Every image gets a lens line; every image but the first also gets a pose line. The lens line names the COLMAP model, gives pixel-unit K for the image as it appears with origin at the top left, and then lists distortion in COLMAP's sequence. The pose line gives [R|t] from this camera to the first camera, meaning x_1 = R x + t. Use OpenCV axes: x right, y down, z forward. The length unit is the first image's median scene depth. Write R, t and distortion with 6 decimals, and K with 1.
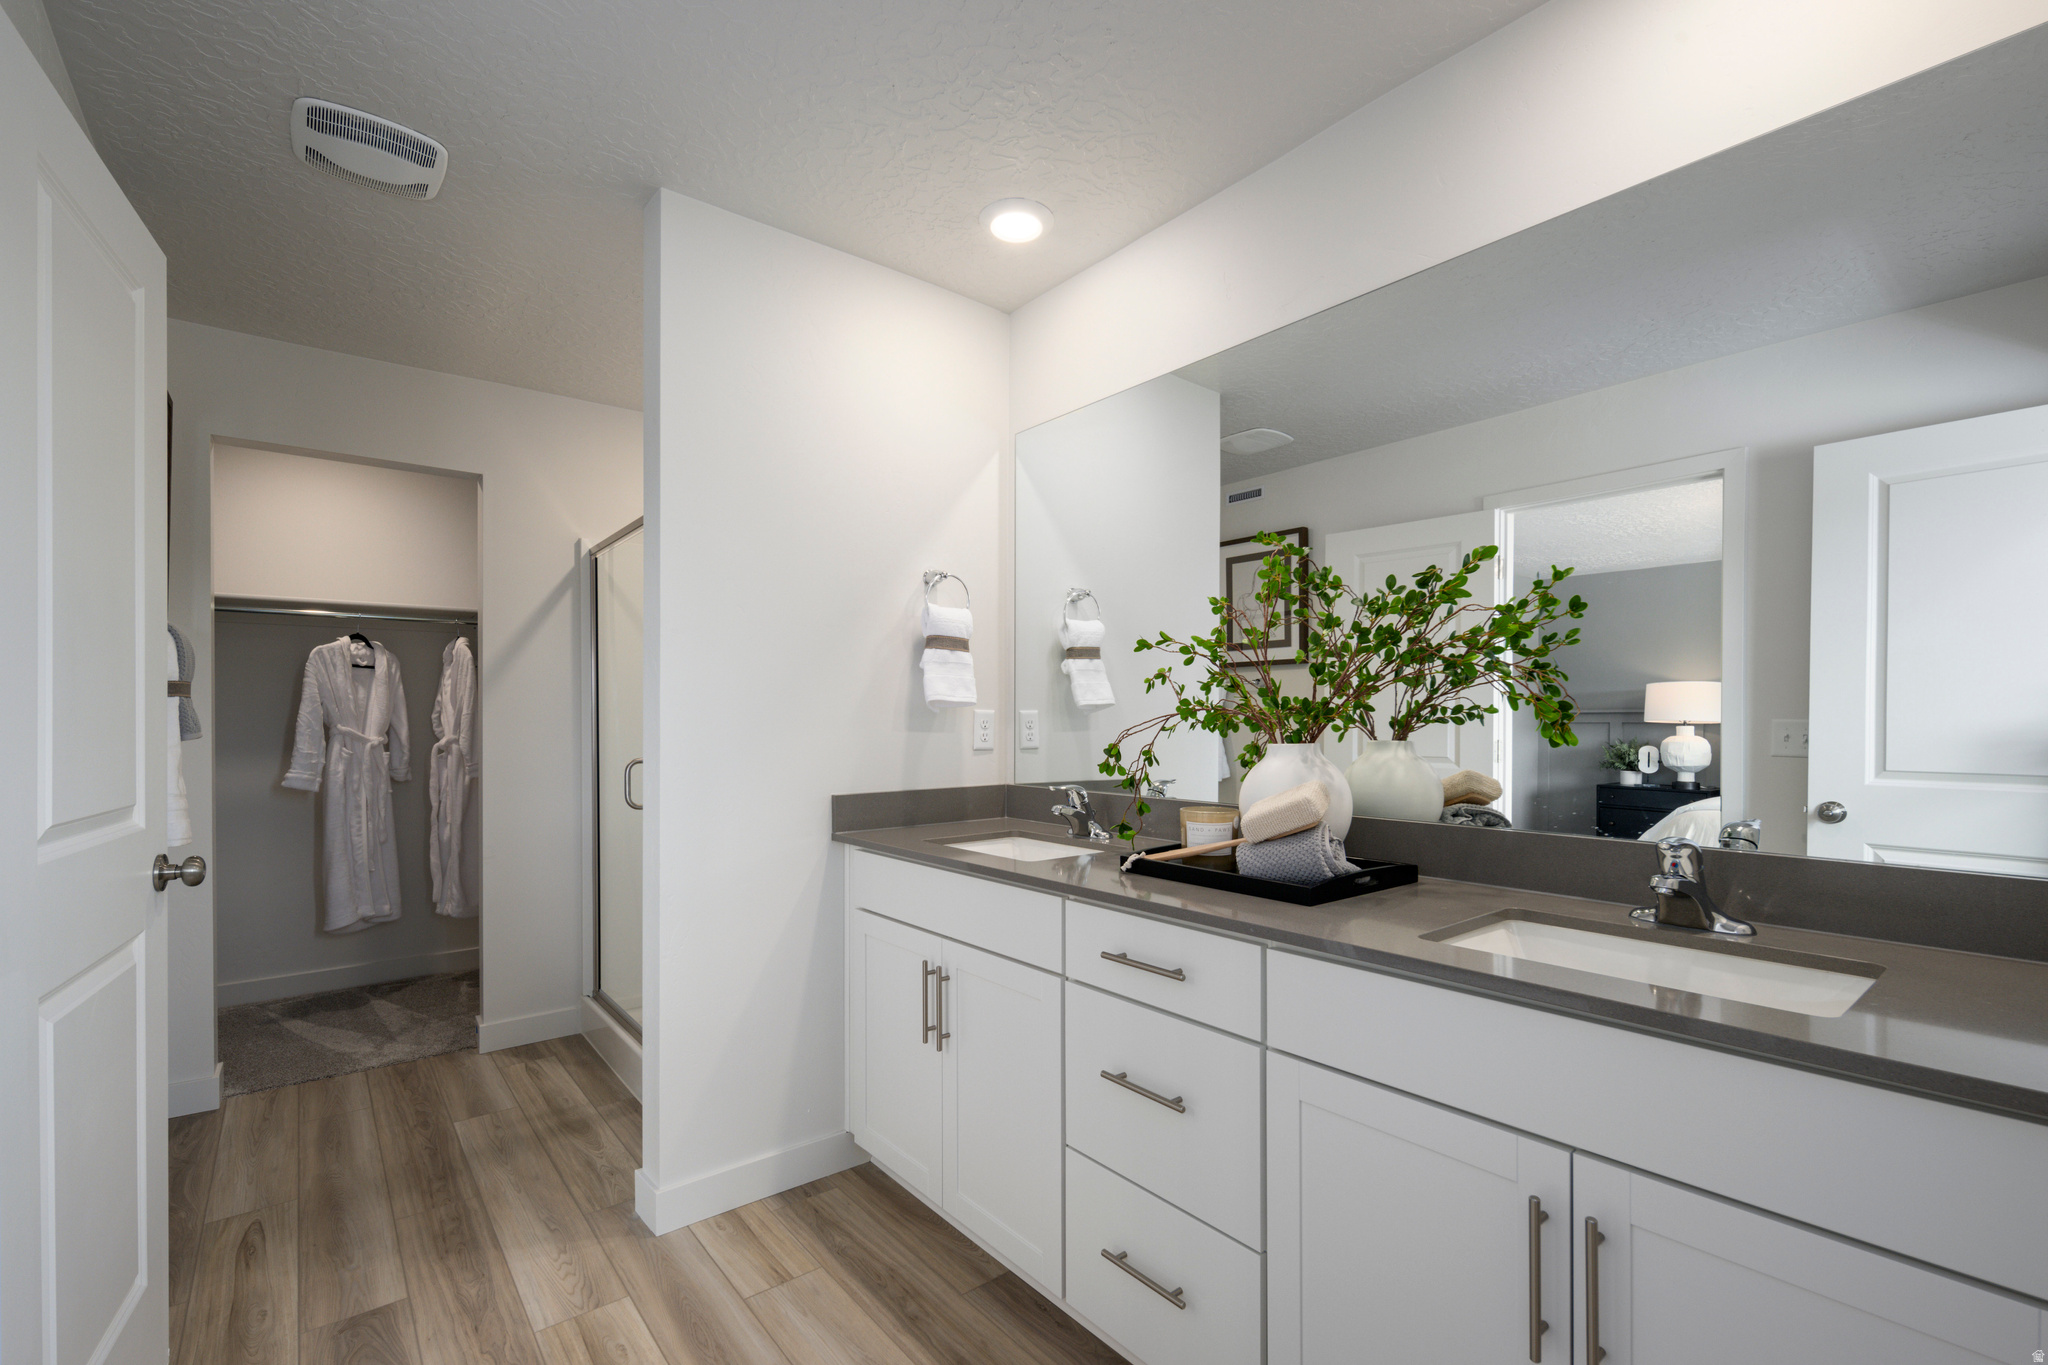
lens RADIAL K [[880.9, 0, 1026.6], [0, 880.9, 723.4], [0, 0, 1]] dist [-0.000589, -0.000241]
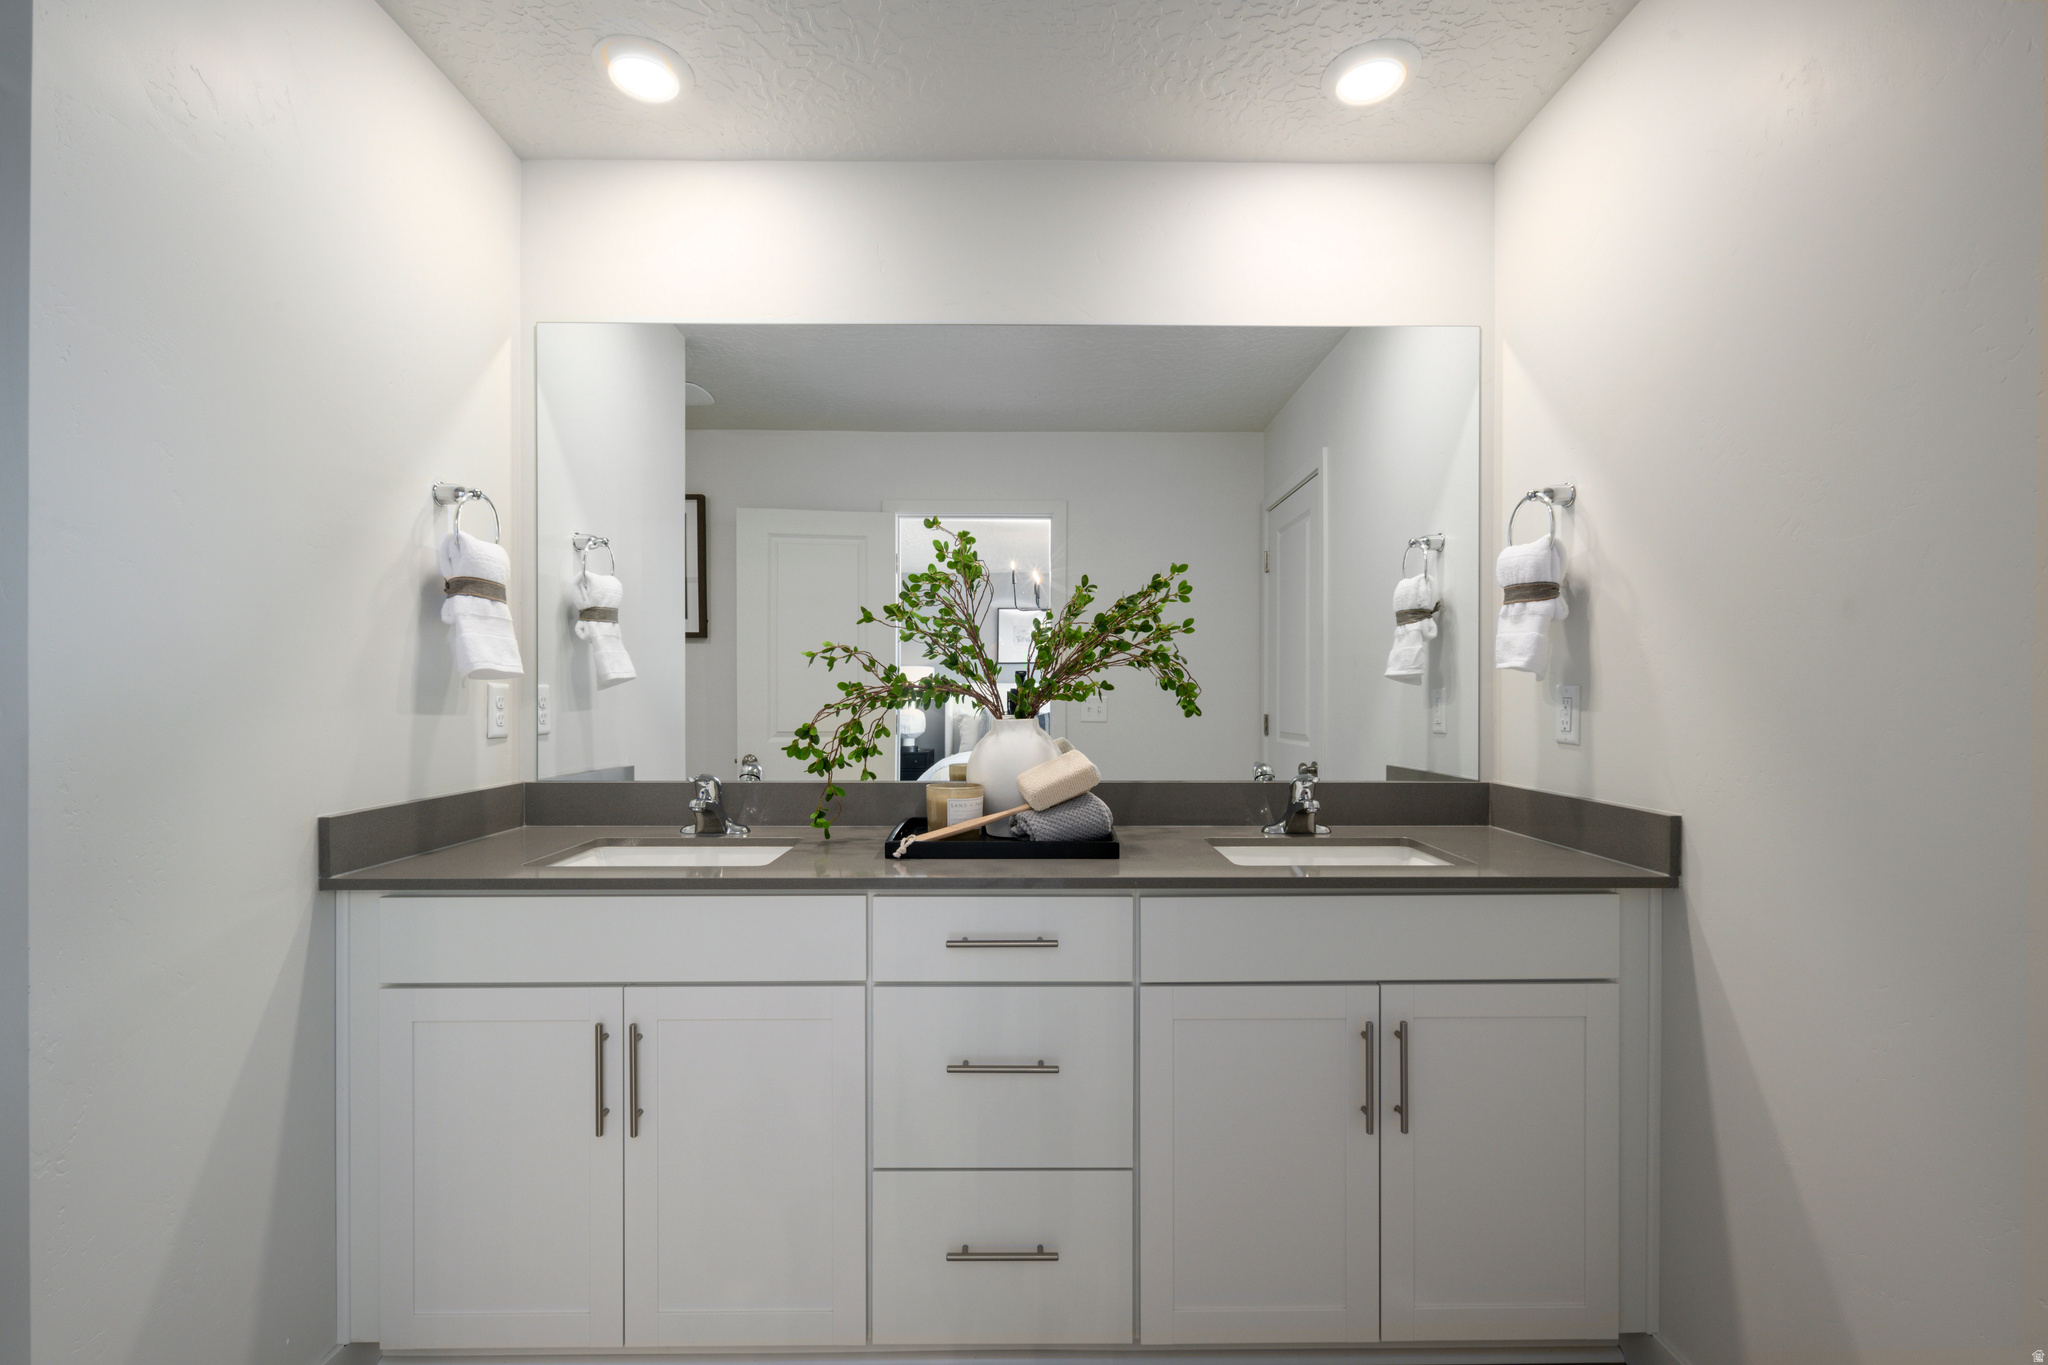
lens RADIAL K [[889.2, 0, 1031.0], [0, 889.2, 699.7], [0, 0, 1]] dist [0.003139, -0.001085]
pose [[0.629830, -0.002030, 0.776730, -0.389288], [0.001969, 0.999998, 0.001017, -0.001847], [-0.776731, 0.000889, 0.629832, 0.208212]]
